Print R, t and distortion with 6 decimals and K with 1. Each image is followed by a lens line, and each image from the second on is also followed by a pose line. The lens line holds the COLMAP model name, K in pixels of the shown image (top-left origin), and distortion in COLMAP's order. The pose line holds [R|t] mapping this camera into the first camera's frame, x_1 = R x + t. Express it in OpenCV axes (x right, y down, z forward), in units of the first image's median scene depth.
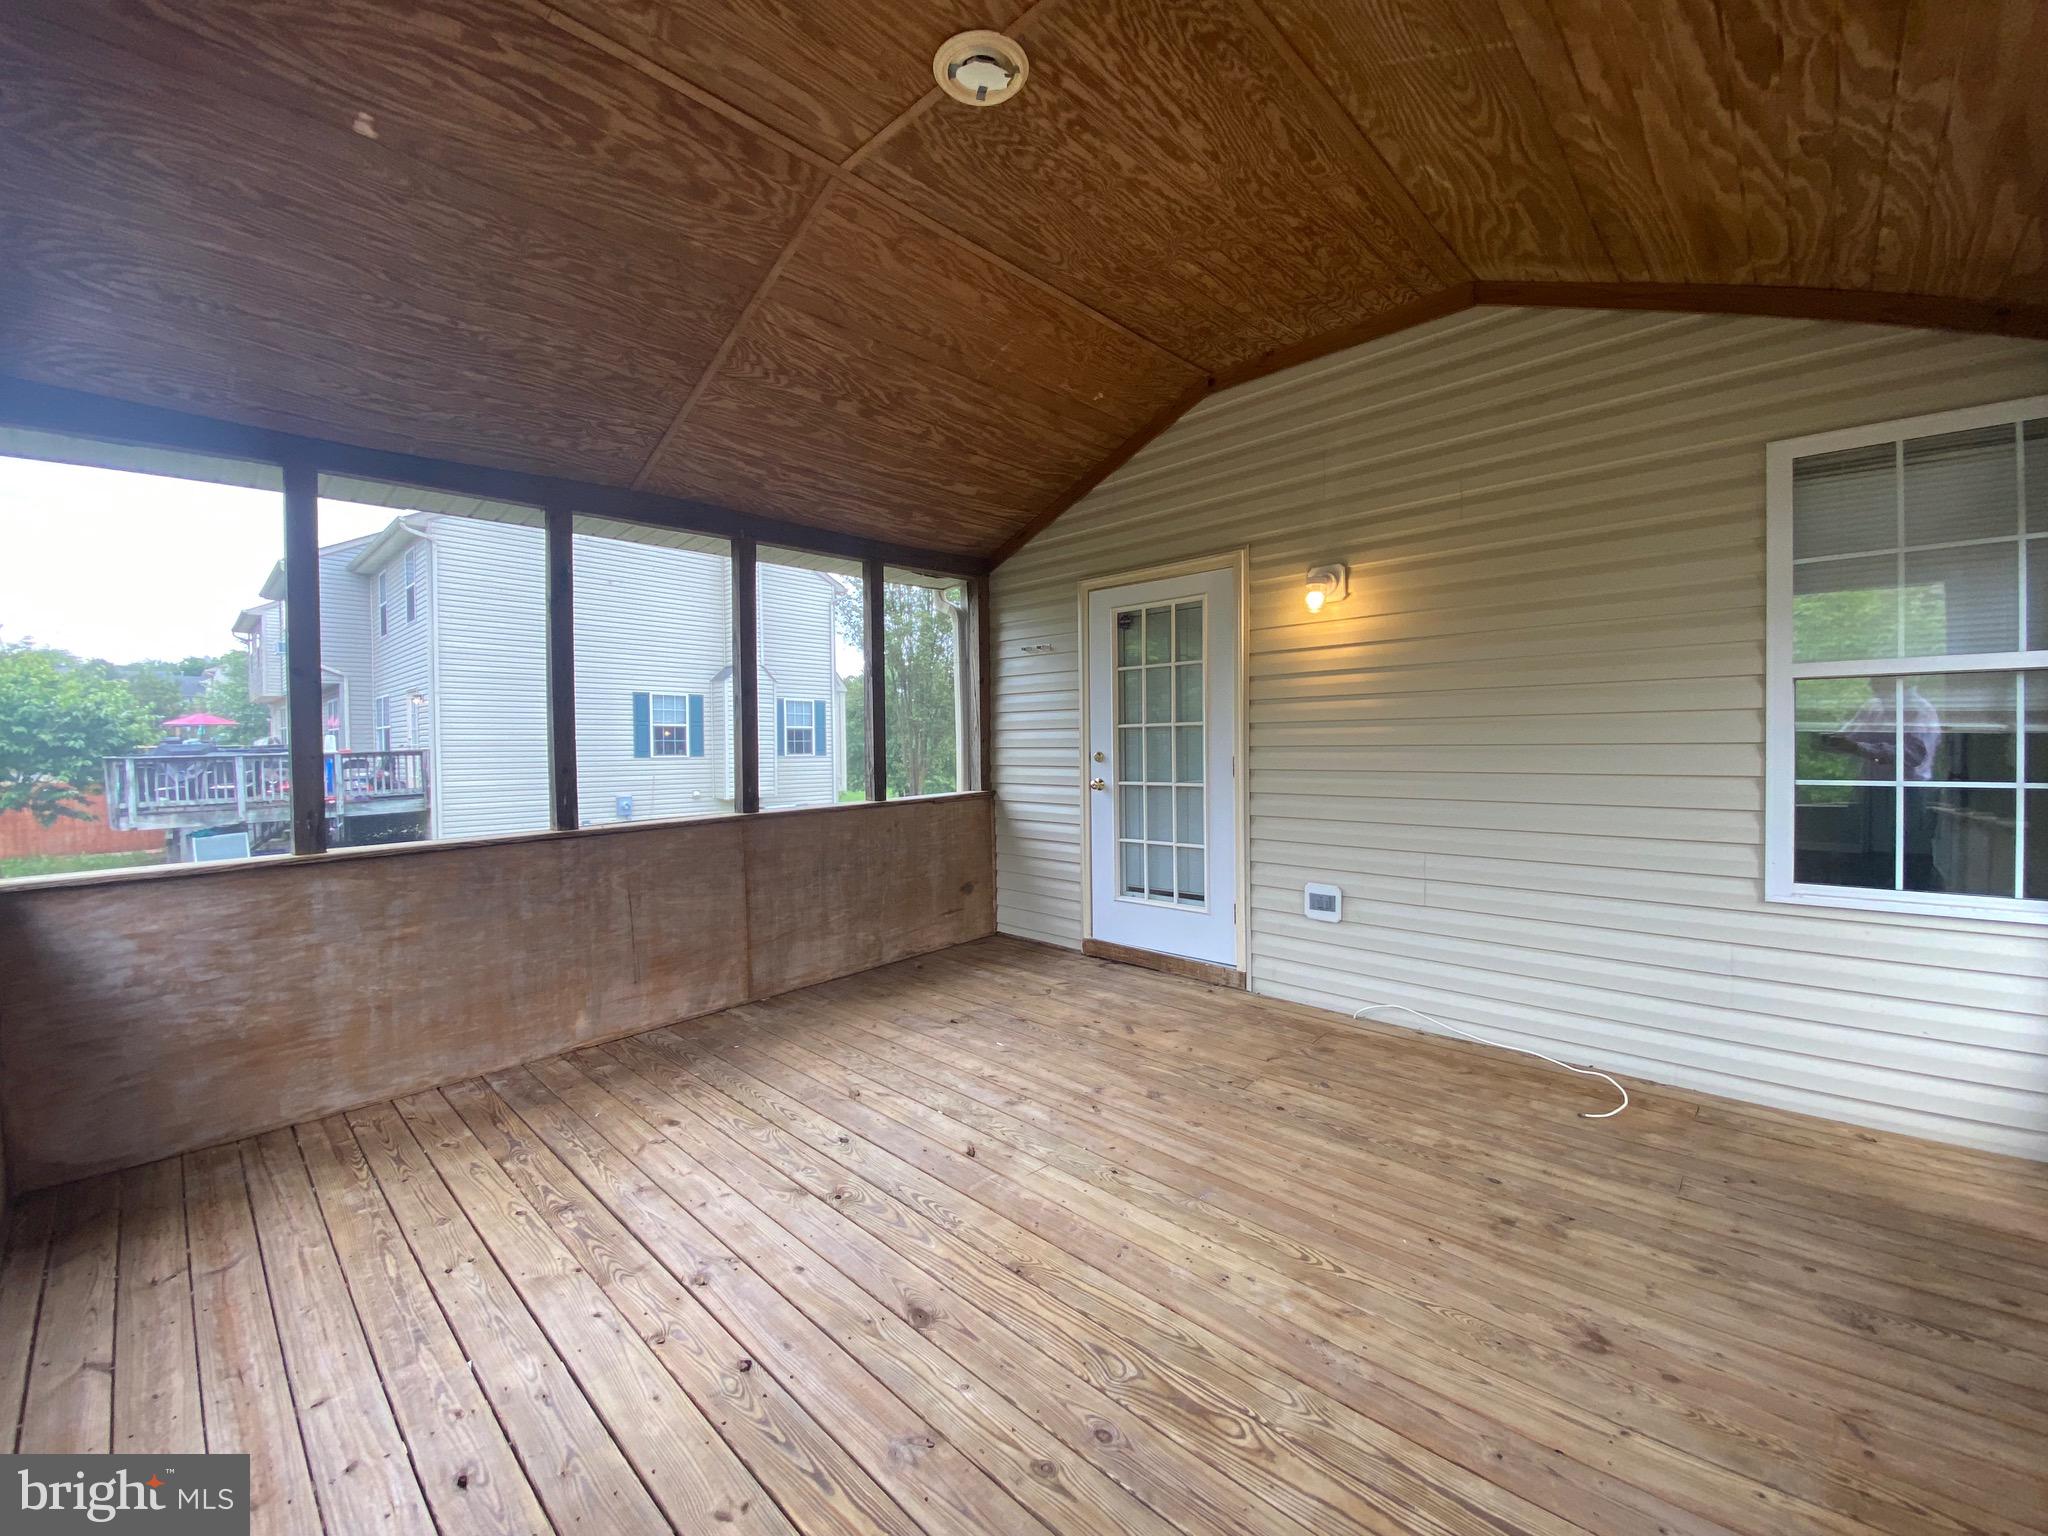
lens RADIAL K [[821.5, 0, 1019.6], [0, 821.5, 766.7], [0, 0, 1]] dist [0.016758, -0.015697]
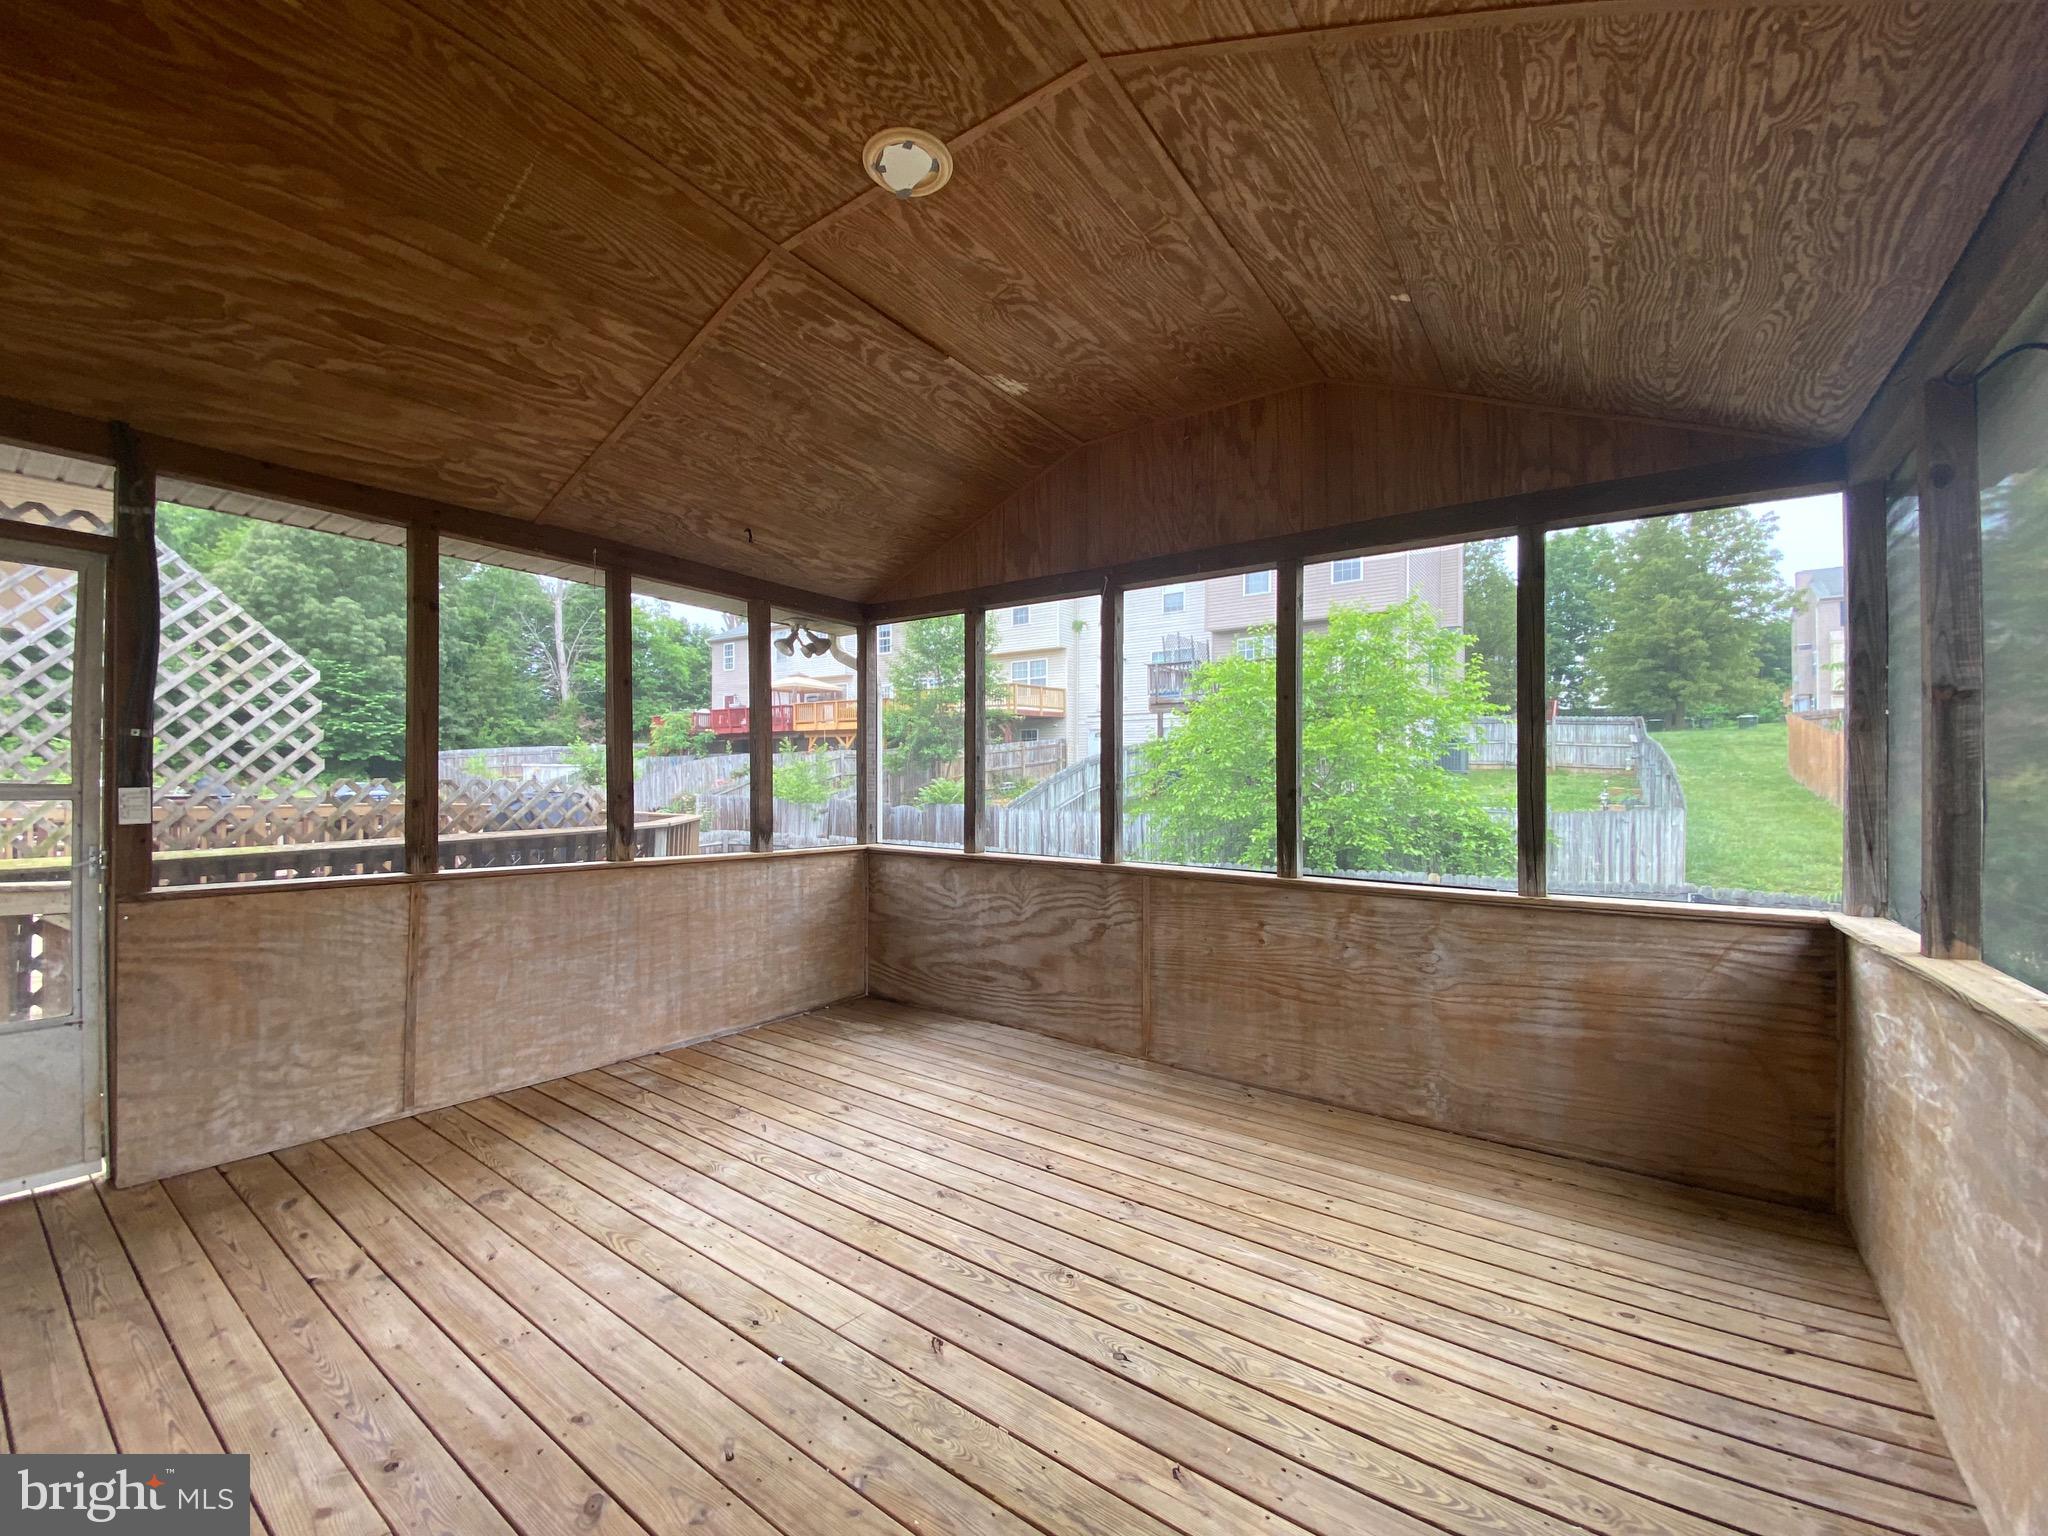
lens RADIAL K [[821.5, 0, 1019.6], [0, 821.5, 766.7], [0, 0, 1]] dist [0.016758, -0.015697]
pose [[-0.988904, 0.004401, -0.148489, -0.026373], [0.000520, 0.999657, 0.026168, -0.090381], [0.148554, 0.025800, -0.988568, 2.001089]]
